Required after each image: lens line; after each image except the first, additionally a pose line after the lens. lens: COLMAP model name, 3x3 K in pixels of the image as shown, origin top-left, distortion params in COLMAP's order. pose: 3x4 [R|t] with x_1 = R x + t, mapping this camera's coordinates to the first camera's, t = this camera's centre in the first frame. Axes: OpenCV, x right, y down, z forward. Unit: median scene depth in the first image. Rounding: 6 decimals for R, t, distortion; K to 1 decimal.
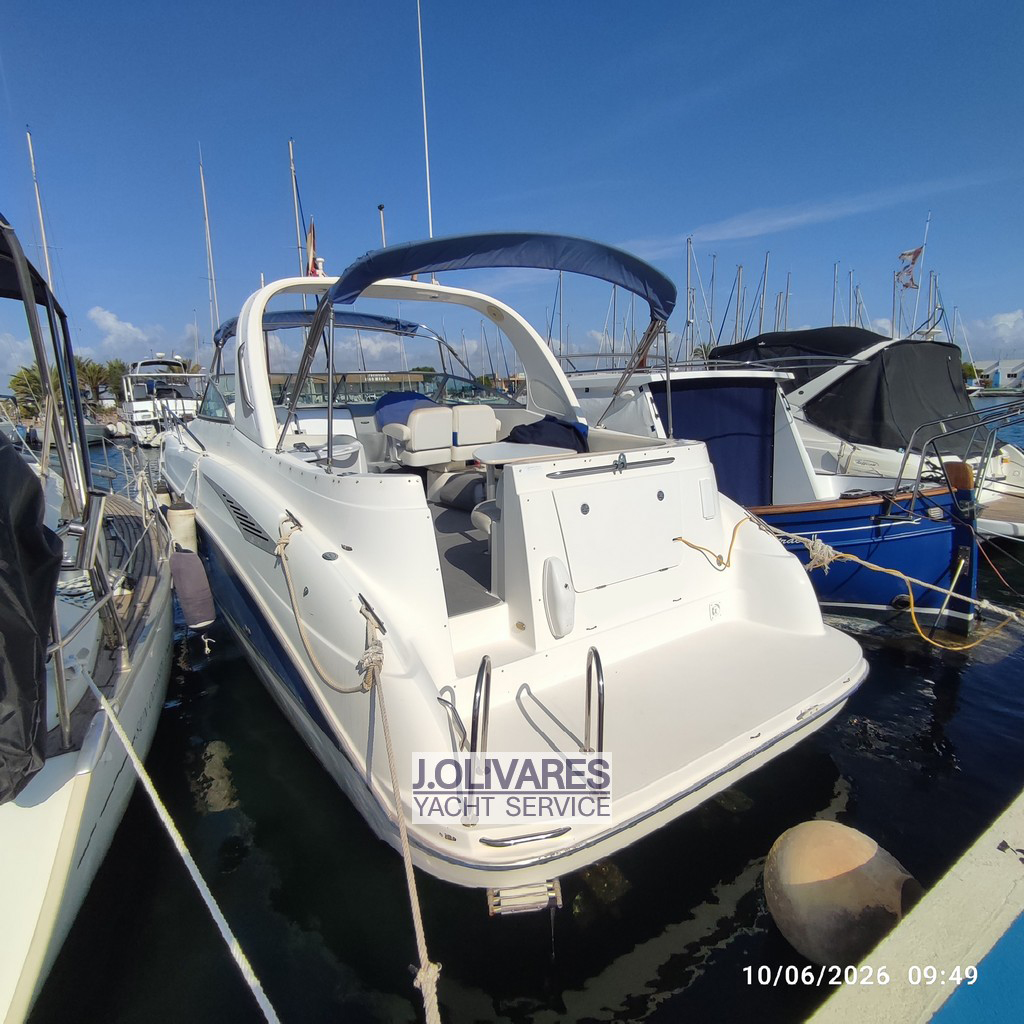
lens RADIAL K [[644.0, 0, 512.0], [0, 644.0, 512.0], [0, 0, 1]] dist [-0.041974, 0.018942]
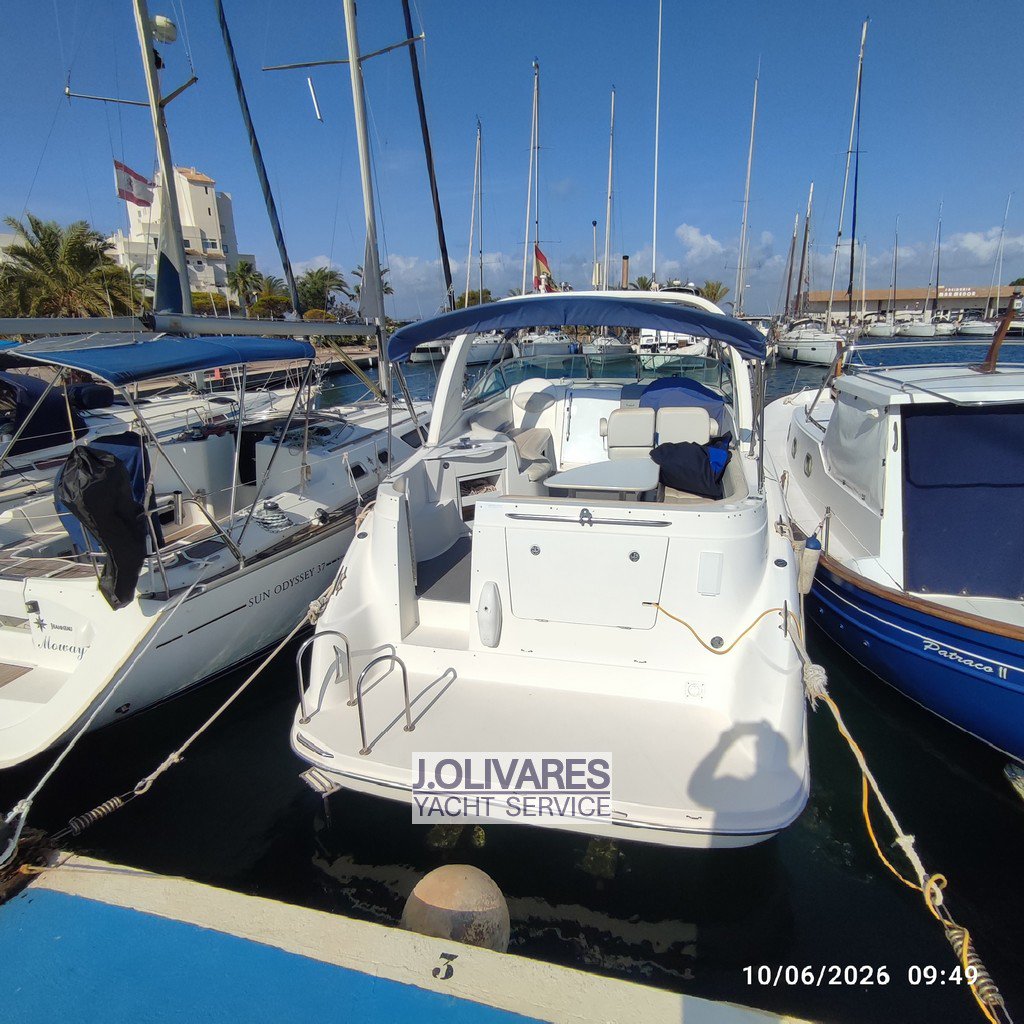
lens RADIAL K [[637.8, 0, 499.4], [0, 637.8, 518.6], [0, 0, 1]] dist [-0.032315, 0.004625]
pose [[0.632147, 0.254359, -0.731909, 0.620672], [-0.133204, 0.966196, 0.220733, -0.210608], [0.763313, -0.042043, 0.644659, 0.164264]]
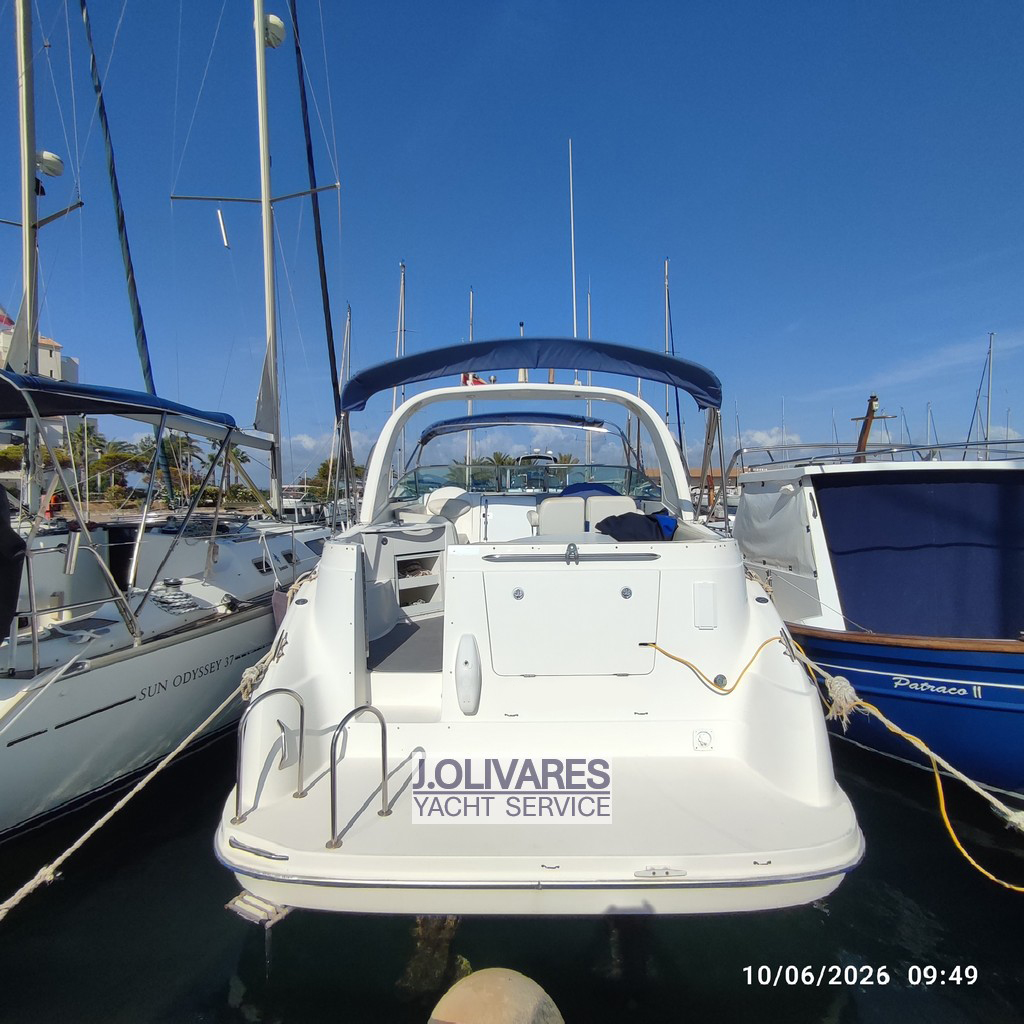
lens RADIAL K [[644.0, 0, 512.0], [0, 644.0, 512.0], [0, 0, 1]] dist [-0.041974, 0.018942]
pose [[0.804803, 0.042198, -0.592040, 0.495652], [-0.126738, 0.986682, -0.101959, -0.019978], [0.579853, 0.157091, 0.799433, 0.113926]]
